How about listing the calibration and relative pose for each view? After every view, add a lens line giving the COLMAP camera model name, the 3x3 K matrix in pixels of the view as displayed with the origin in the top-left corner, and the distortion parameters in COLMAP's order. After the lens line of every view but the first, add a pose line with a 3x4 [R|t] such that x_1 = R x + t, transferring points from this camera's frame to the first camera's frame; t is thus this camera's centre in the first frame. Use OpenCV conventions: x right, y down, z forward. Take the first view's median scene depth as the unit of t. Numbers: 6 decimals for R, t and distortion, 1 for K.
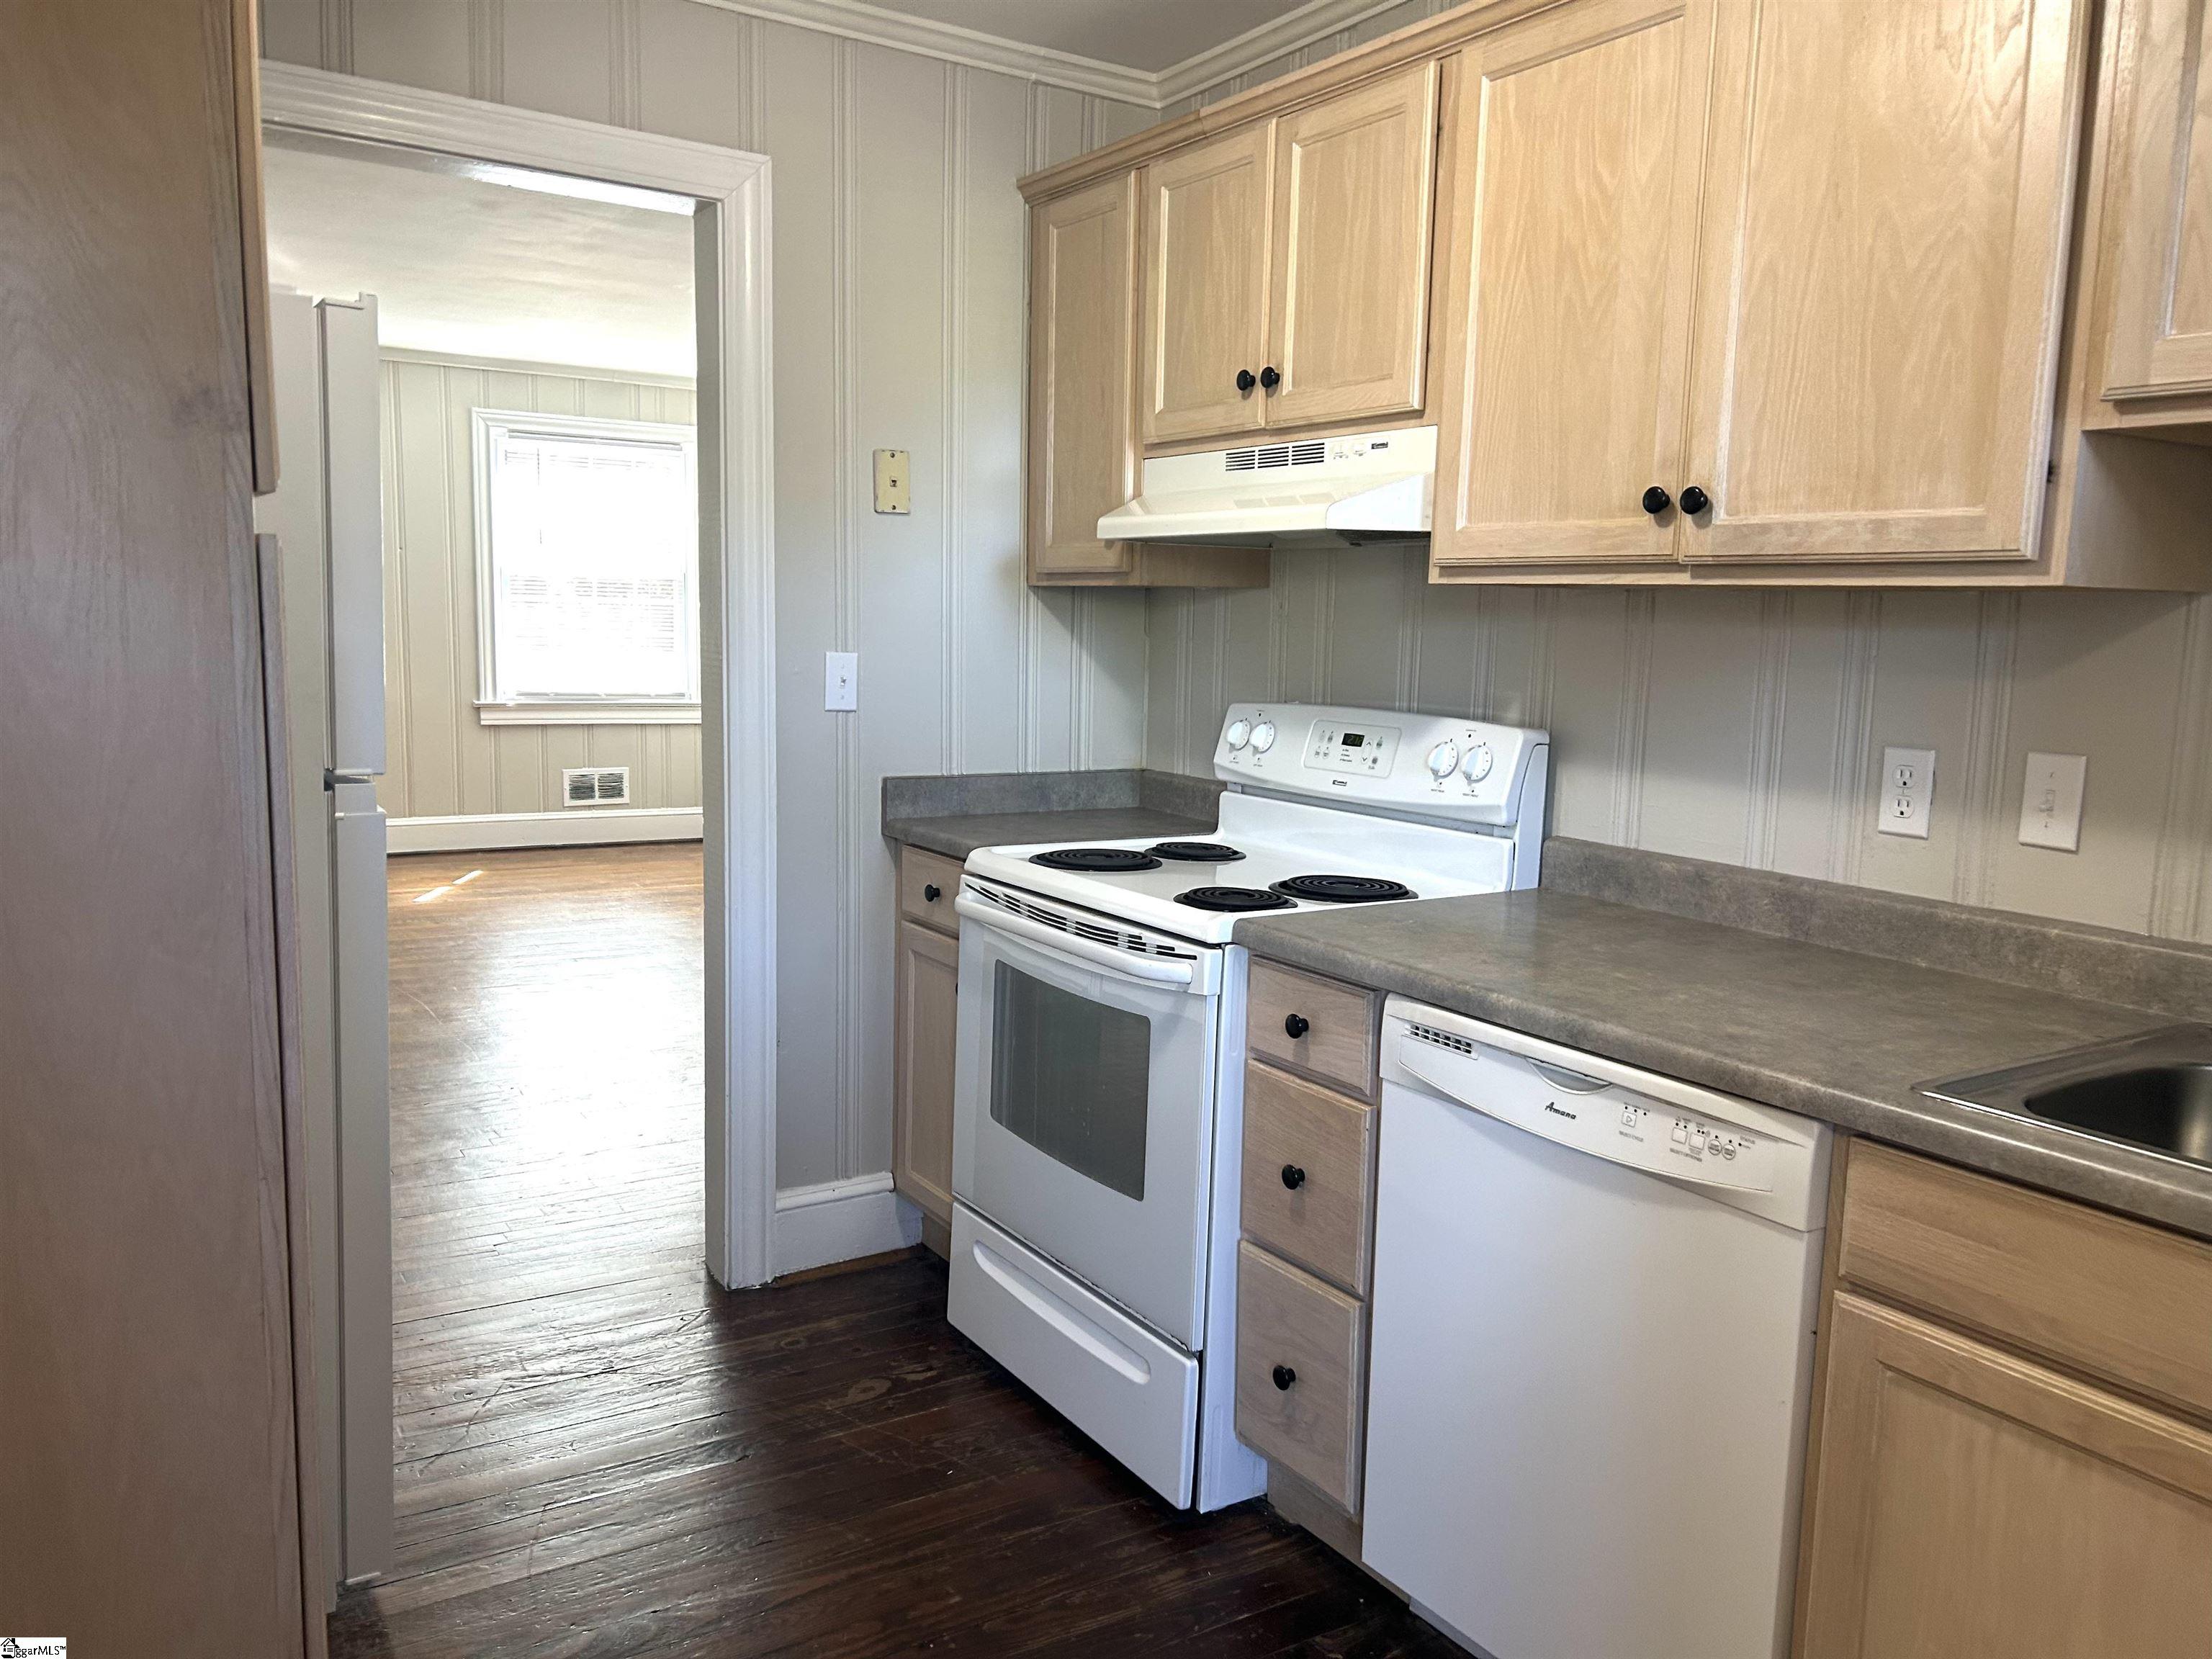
lens RADIAL K [[1695.6, 0, 1100.3], [0, 1695.6, 836.8], [0, 0, 1]] dist [0.027732, -0.016087]
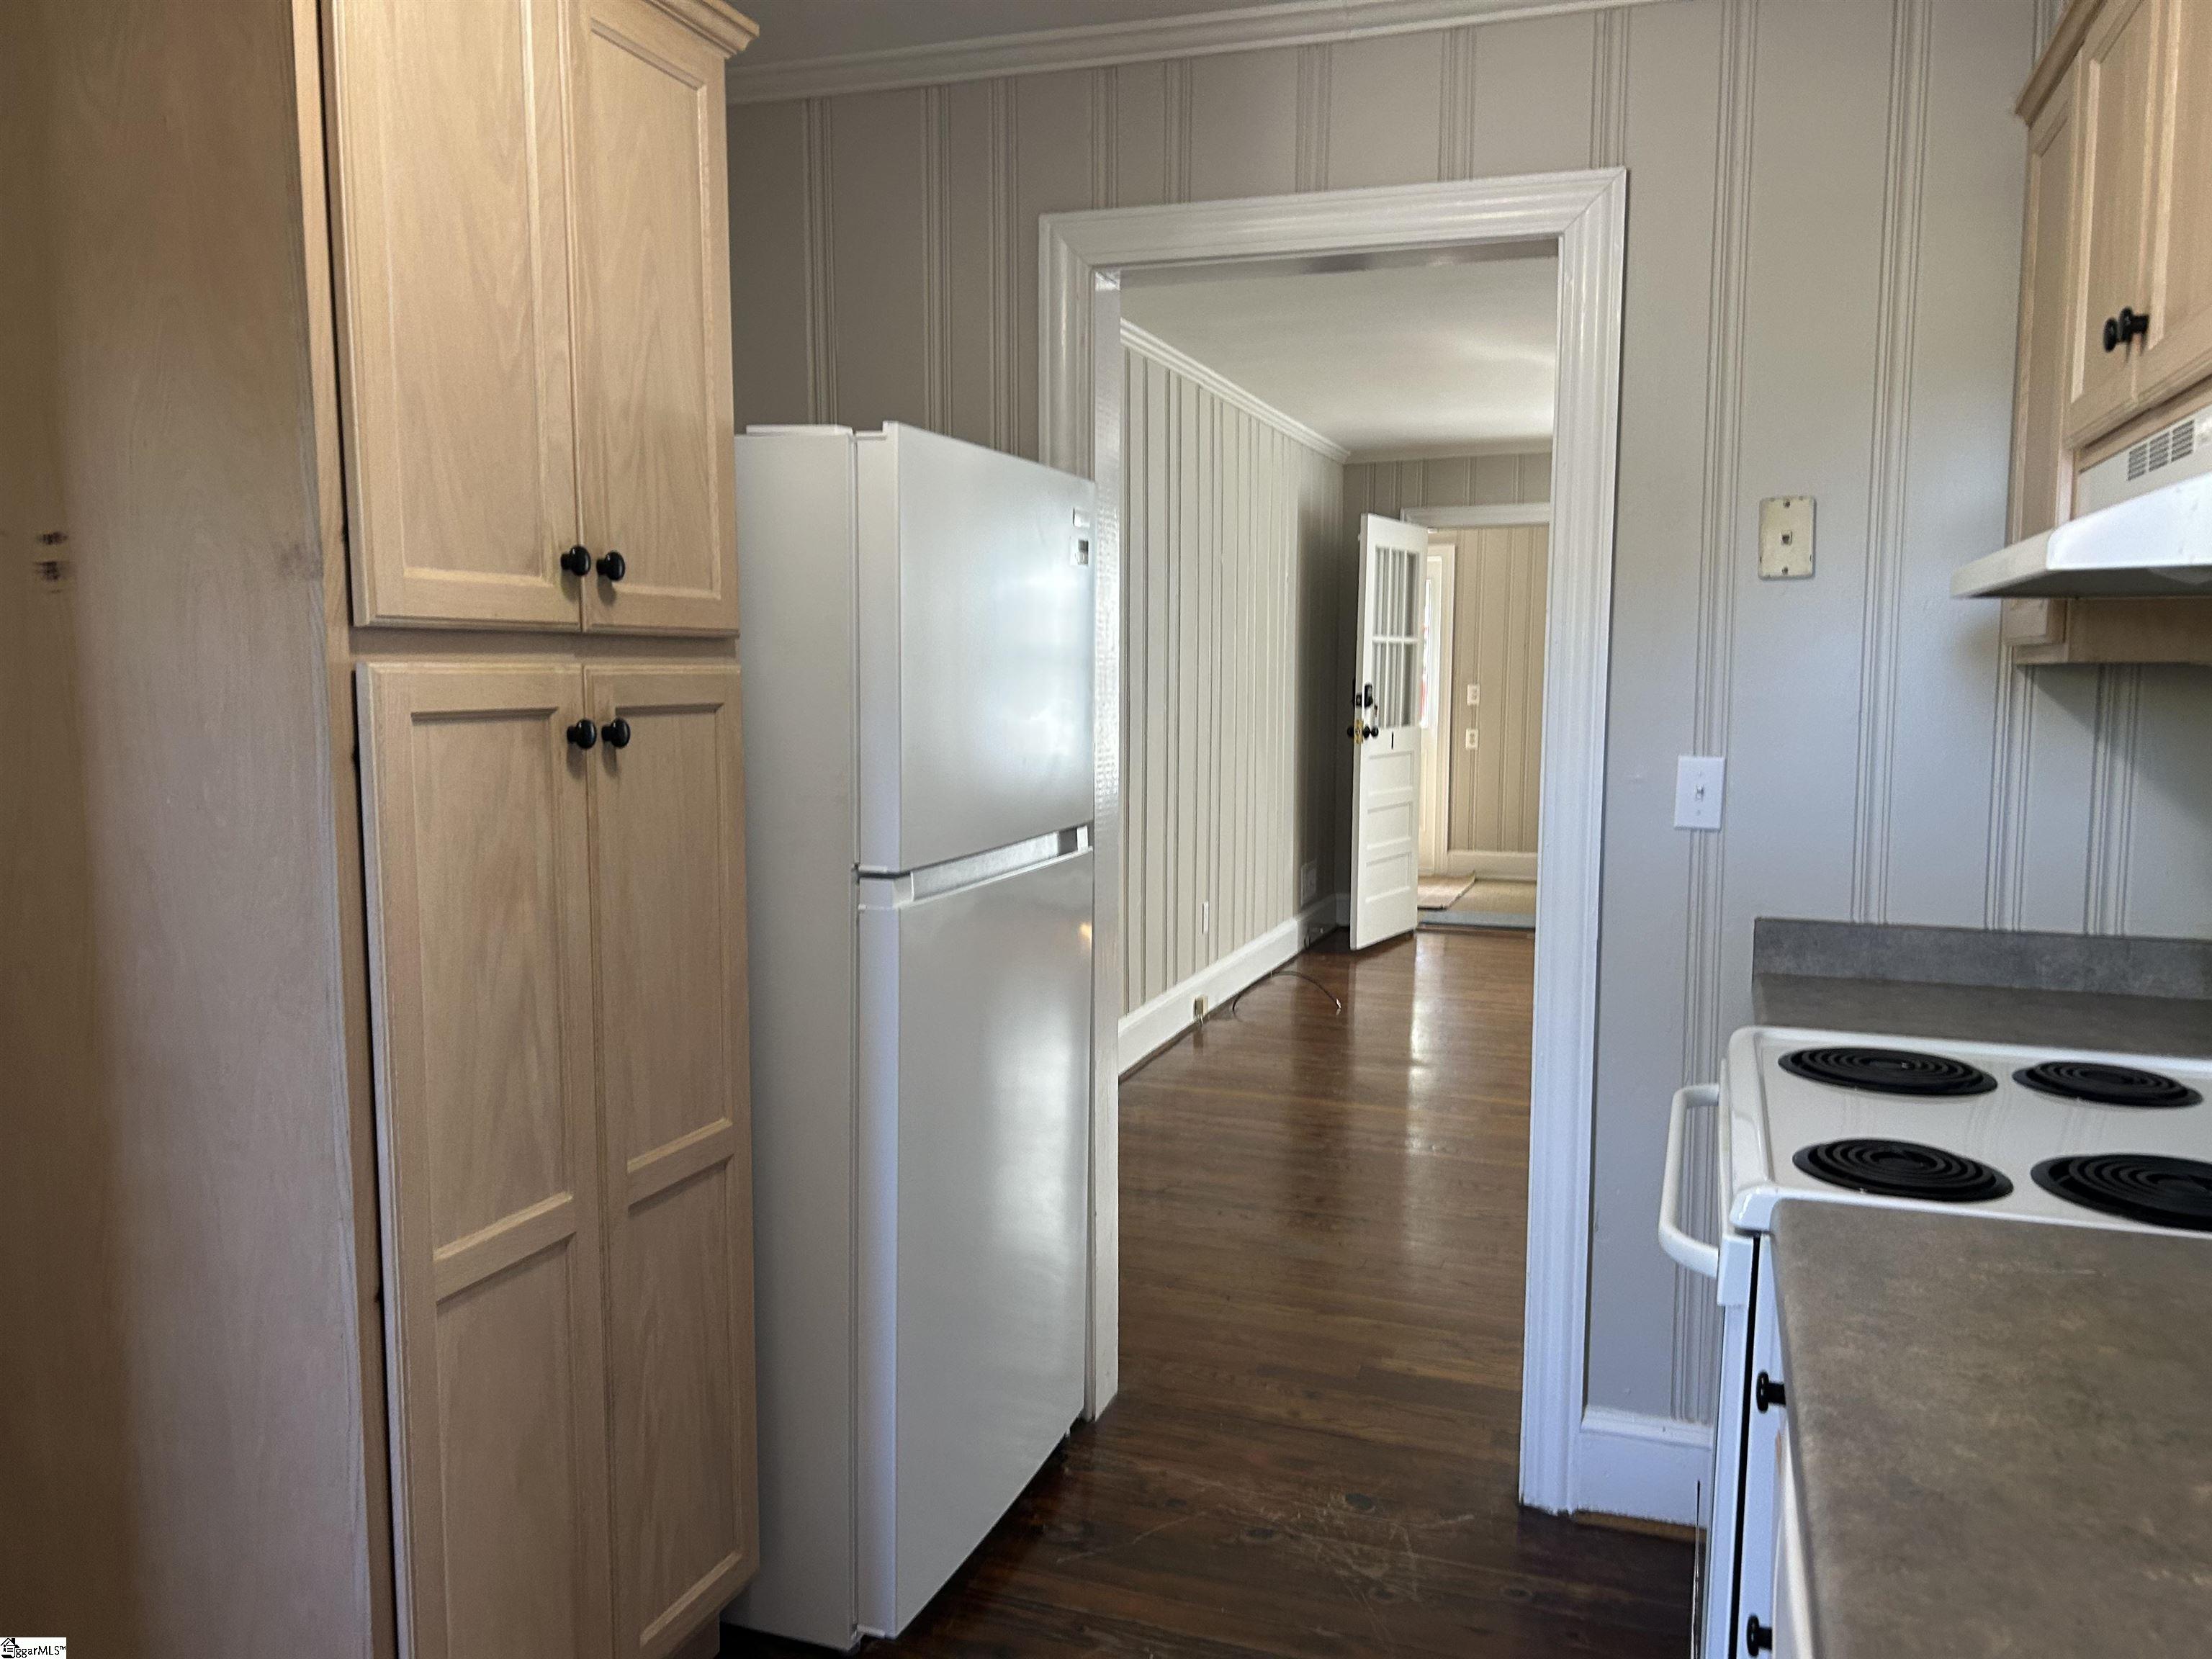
lens RADIAL K [[1695.6, 0, 1109.4], [0, 1695.6, 832.3], [0, 0, 1]] dist [0.027732, -0.016087]
pose [[0.610976, 0.053530, -0.789838, 0.307023], [-0.092513, 0.995703, -0.004082, -0.043713], [0.786225, 0.075564, 0.613302, 0.290640]]
